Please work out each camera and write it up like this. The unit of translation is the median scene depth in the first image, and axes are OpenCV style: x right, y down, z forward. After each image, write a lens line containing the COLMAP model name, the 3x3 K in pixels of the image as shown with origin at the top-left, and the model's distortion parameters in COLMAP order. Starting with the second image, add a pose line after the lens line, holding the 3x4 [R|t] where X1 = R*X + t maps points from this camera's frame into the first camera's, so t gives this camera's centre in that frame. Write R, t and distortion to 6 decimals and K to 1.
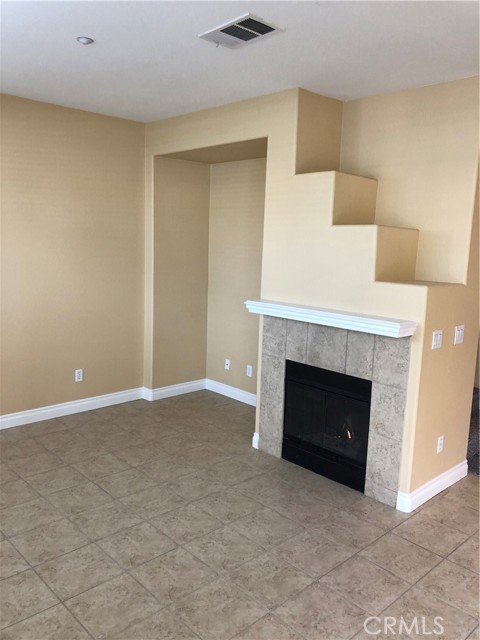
lens RADIAL K [[519.4, 0, 240.0], [0, 519.4, 320.0], [0, 0, 1]] dist [0.068410, -0.079512]
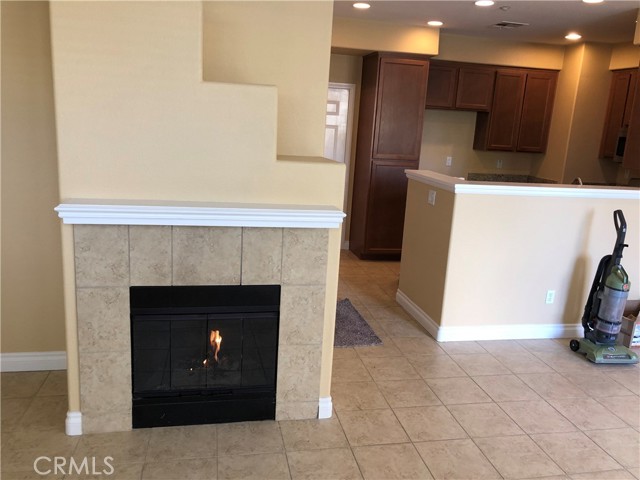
lens RADIAL K [[519.4, 0, 318.3], [0, 519.4, 237.0], [0, 0, 1]] dist [0.068410, -0.079512]
pose [[0.546644, -0.180843, 0.817604, -0.348216], [0.097770, 0.983507, 0.152170, -0.070274], [-0.831638, -0.003246, 0.555308, 0.488580]]
